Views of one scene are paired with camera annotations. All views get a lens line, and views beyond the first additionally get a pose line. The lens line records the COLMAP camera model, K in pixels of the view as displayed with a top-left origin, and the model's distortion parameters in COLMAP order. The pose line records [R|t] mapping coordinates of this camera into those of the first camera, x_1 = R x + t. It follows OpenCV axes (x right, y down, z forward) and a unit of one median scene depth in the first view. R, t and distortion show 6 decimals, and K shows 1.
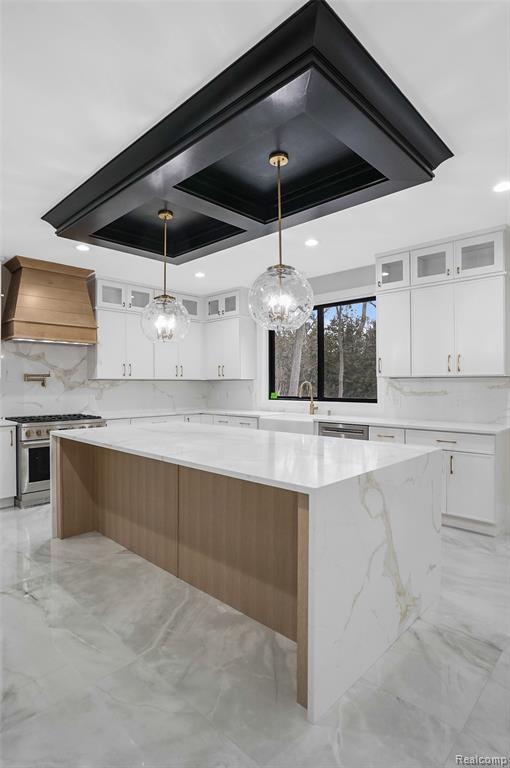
lens RADIAL K [[423.7, 0, 284.6], [0, 423.7, 385.5], [0, 0, 1]] dist [-0.024401, 0.004692]
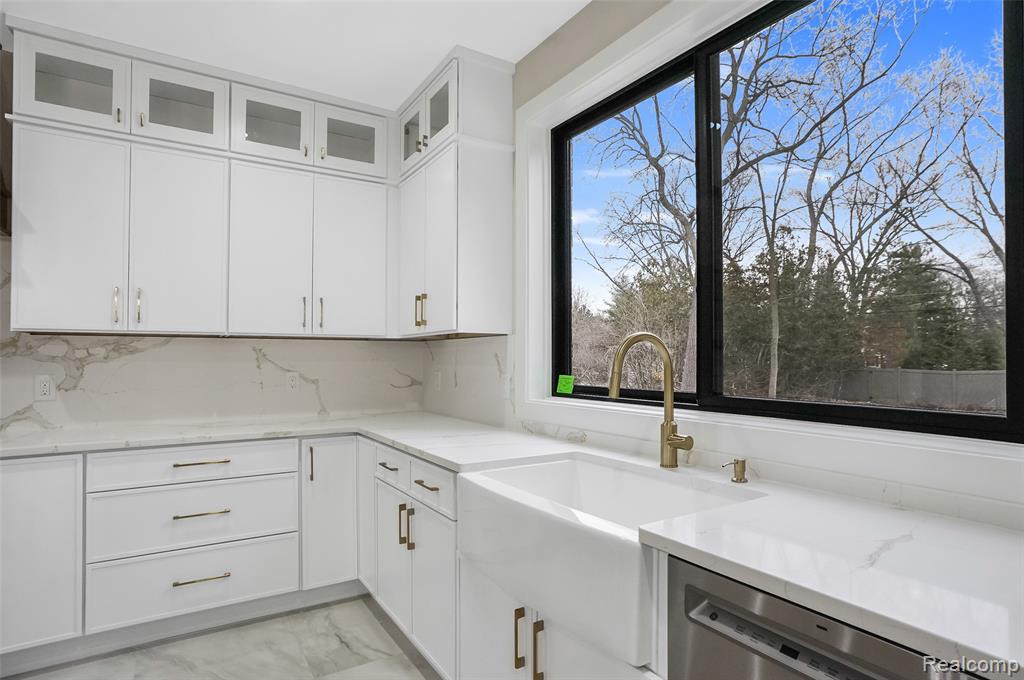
lens RADIAL K [[548.6, 0, 573.7], [0, 548.6, 339.8], [0, 0, 1]] dist [-0.023923, 0.007953]
pose [[0.976577, -0.003370, -0.215143, 0.078815], [-0.004757, 0.999295, -0.037249, 0.006649], [0.215116, 0.037400, 0.975872, 0.671365]]
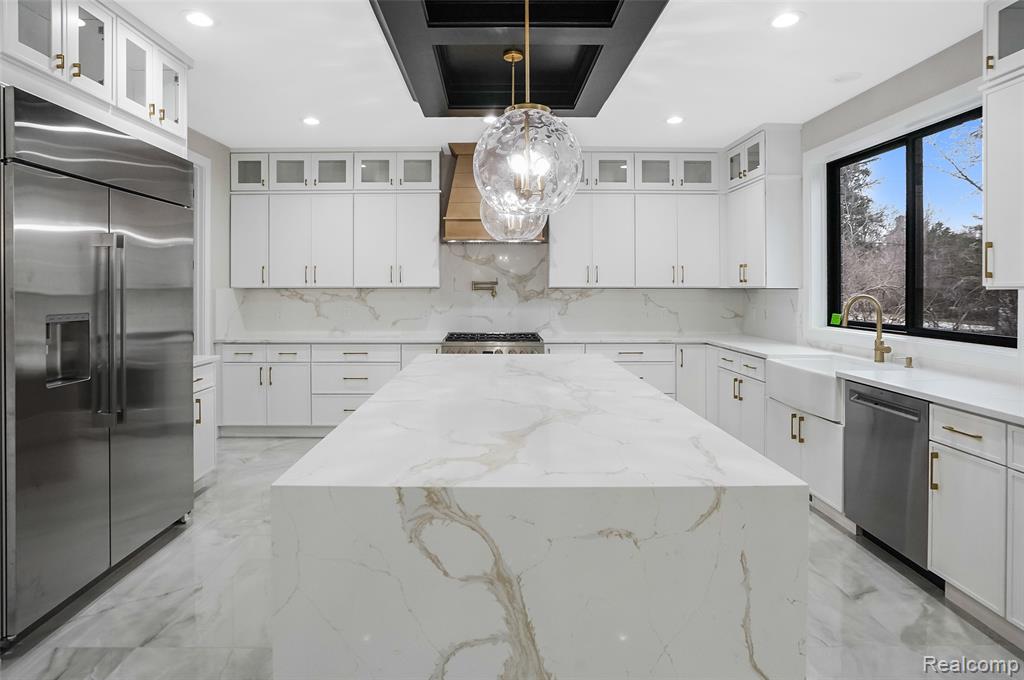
lens RADIAL K [[610.7, 0, 487.5], [0, 610.7, 292.7], [0, 0, 1]] dist [-0.021258, -0.001771]
pose [[0.653370, 0.010303, -0.756969, 0.293187], [-0.005957, 0.999946, 0.008468, -0.014272], [0.757016, -0.001023, 0.653396, 0.206244]]
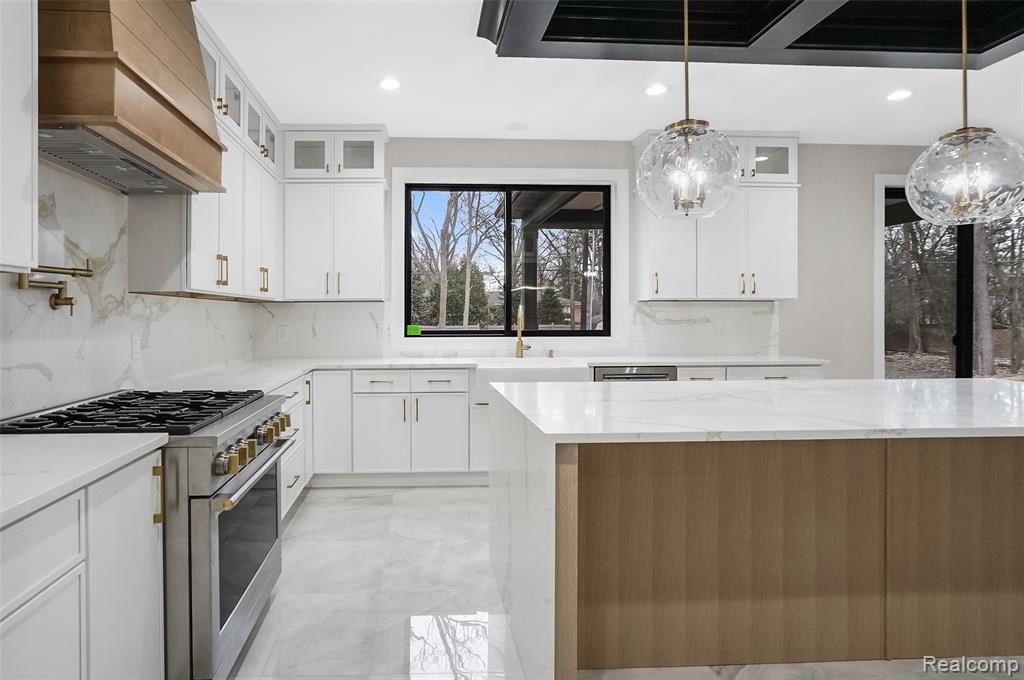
lens RADIAL K [[558.9, 0, 410.4], [0, 558.9, 318.4], [0, 0, 1]] dist [-0.042454, 0.014837]
pose [[0.706243, -0.004026, 0.707959, -0.629310], [0.005331, 0.999986, 0.000369, 0.008765], [-0.707950, 0.003513, 0.706254, 0.528298]]
